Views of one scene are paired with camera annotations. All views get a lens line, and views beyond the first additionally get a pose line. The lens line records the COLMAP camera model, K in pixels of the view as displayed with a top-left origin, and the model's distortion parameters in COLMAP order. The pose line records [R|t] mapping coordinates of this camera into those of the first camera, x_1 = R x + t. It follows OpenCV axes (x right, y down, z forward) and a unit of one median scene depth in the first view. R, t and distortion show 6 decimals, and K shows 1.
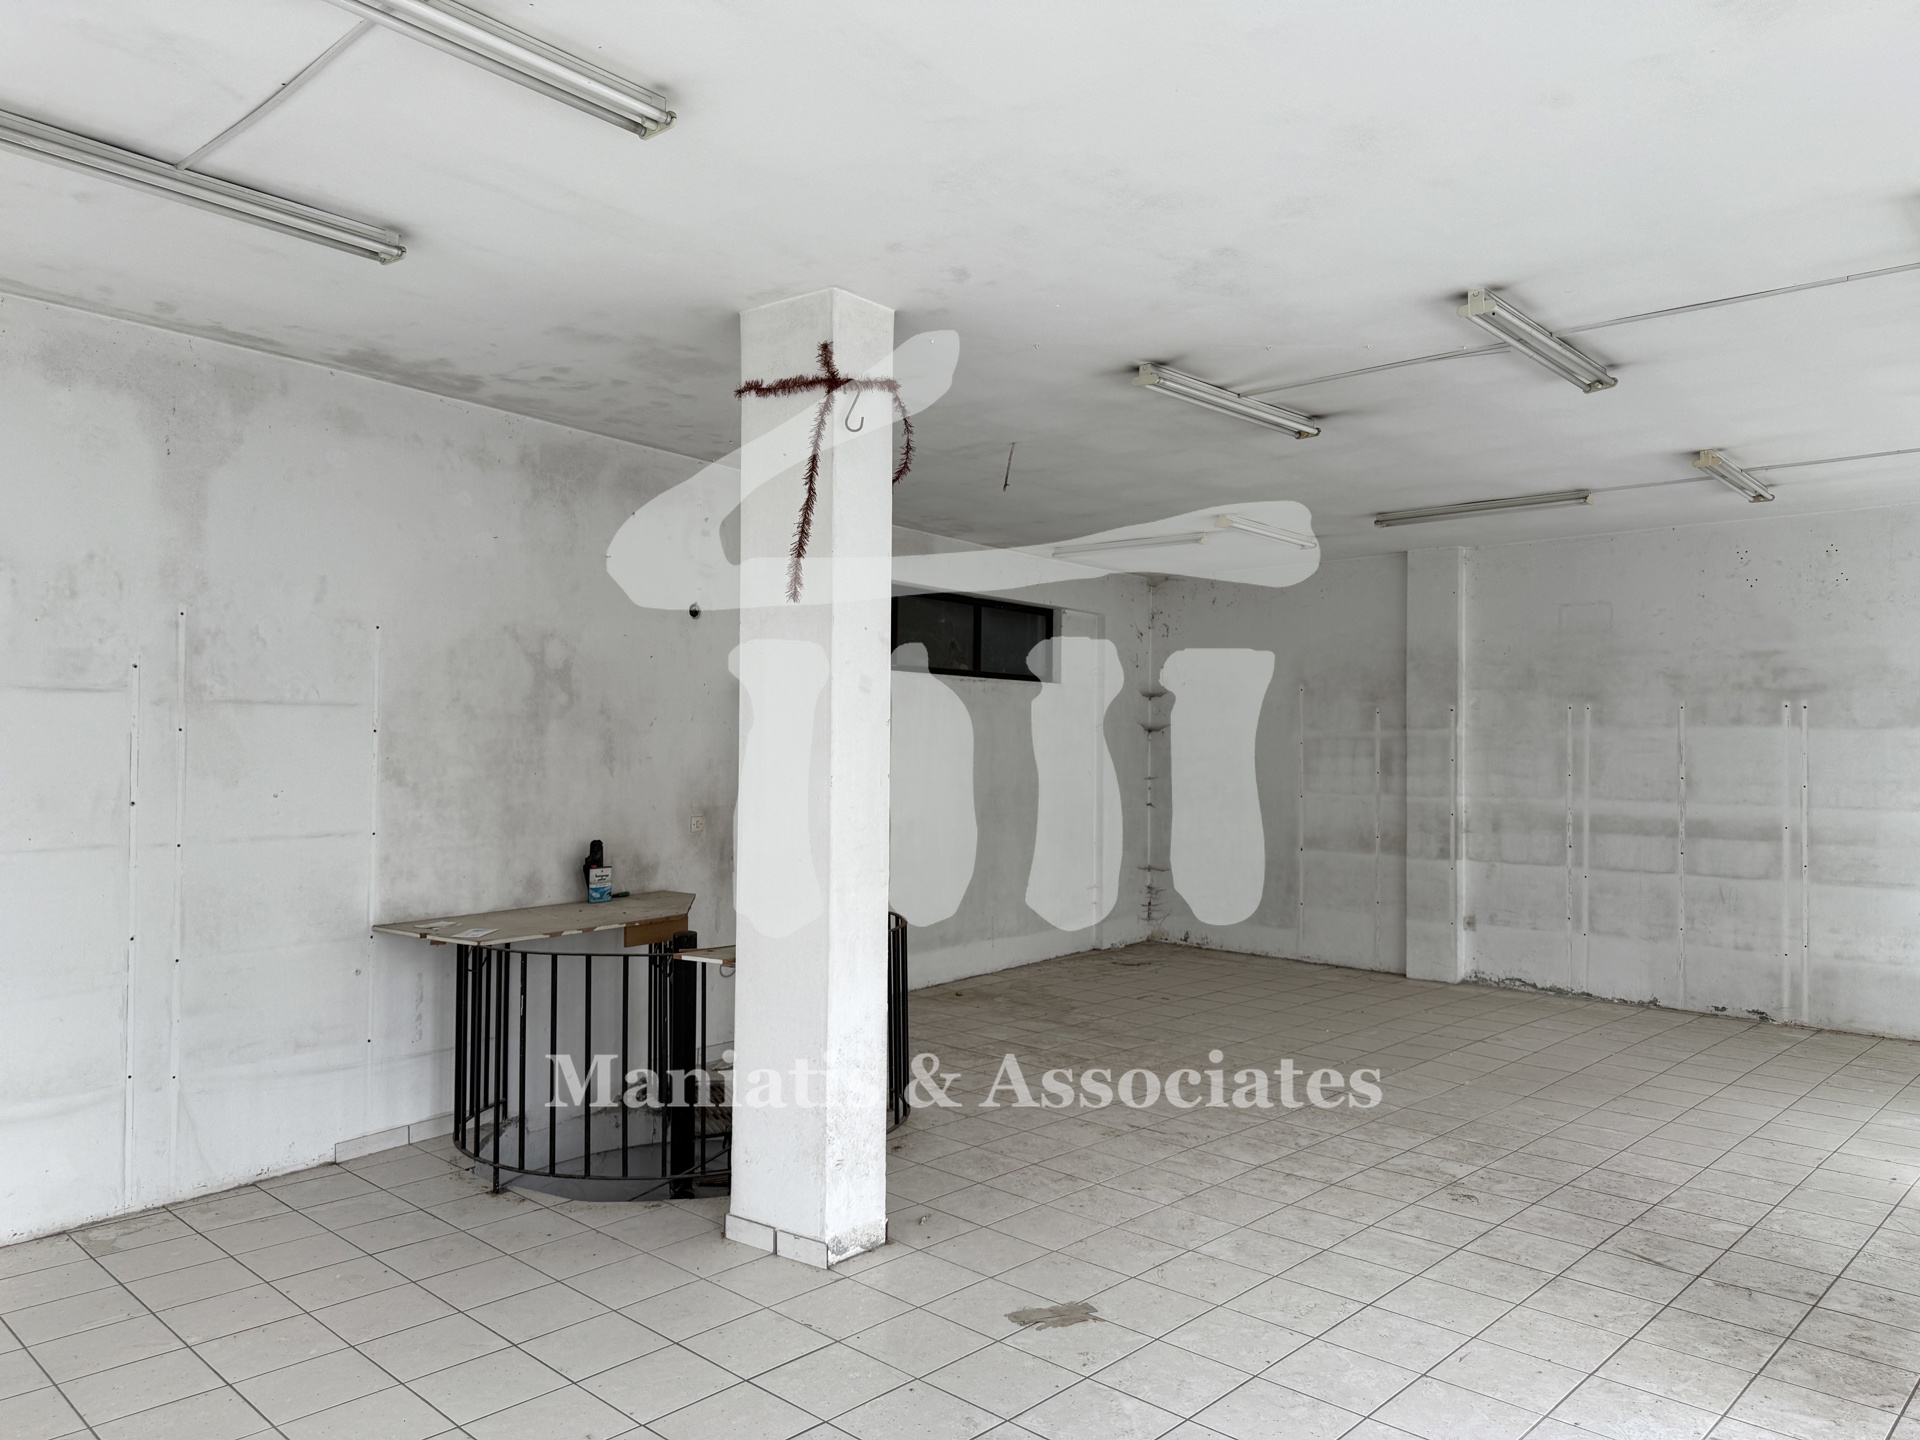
lens RADIAL K [[1346.2, 0, 956.1], [0, 1346.2, 735.5], [0, 0, 1]] dist [0.044199, -0.049426]
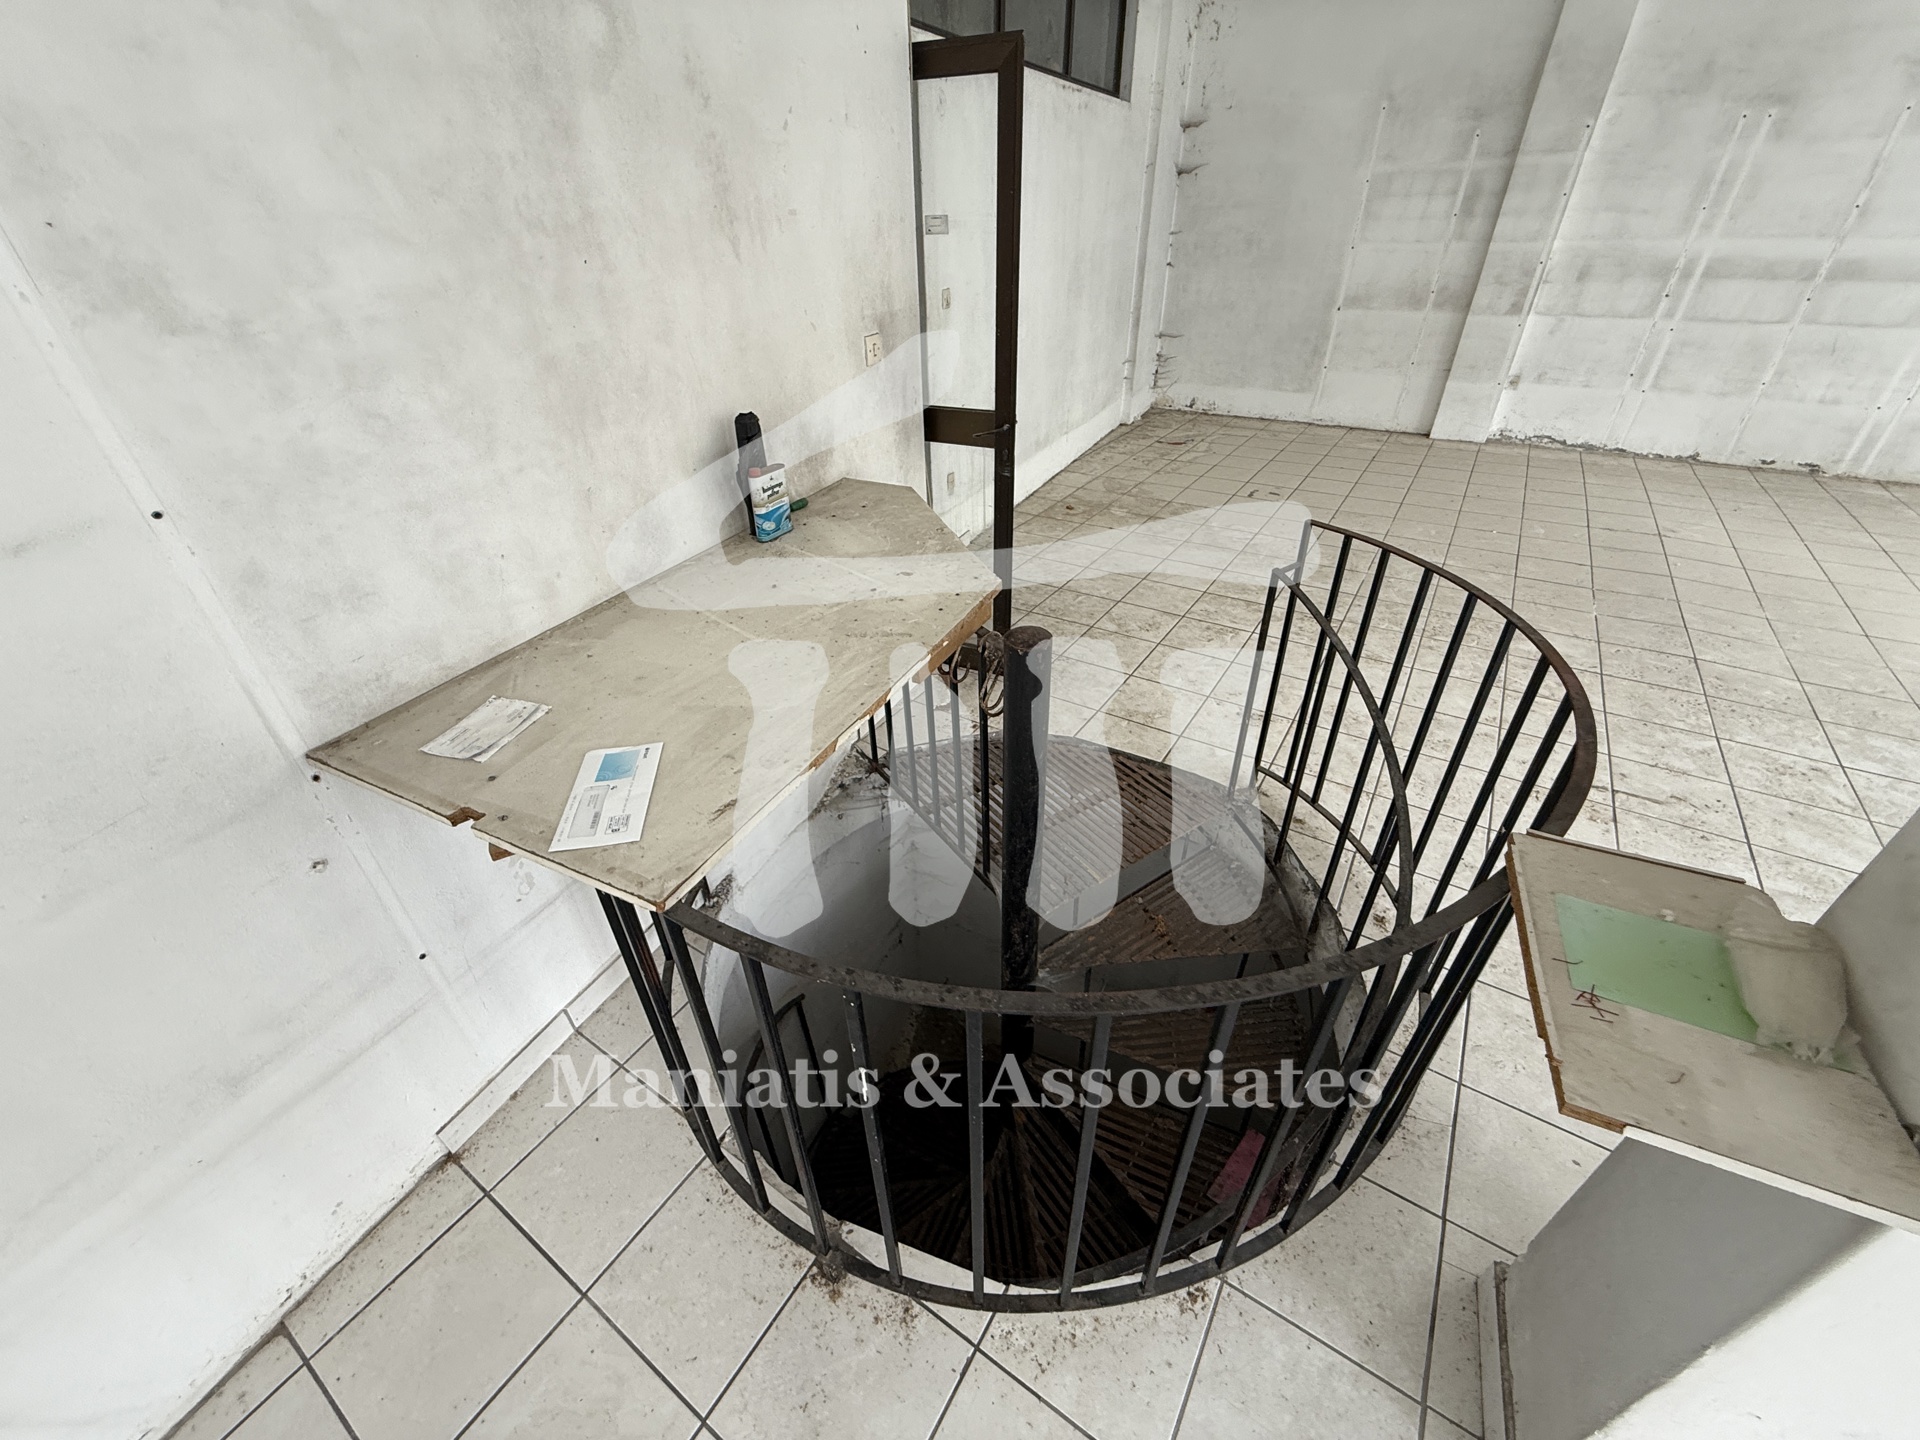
lens RADIAL K [[764.3, 0, 955.0], [0, 764.3, 719.1], [0, 0, 1]] dist [0.002573, -0.000980]
pose [[0.982349, -0.126734, 0.137583, -0.166694], [0.028526, 0.828405, 0.559403, 0.011062], [-0.184870, -0.545604, 0.817398, 0.474453]]
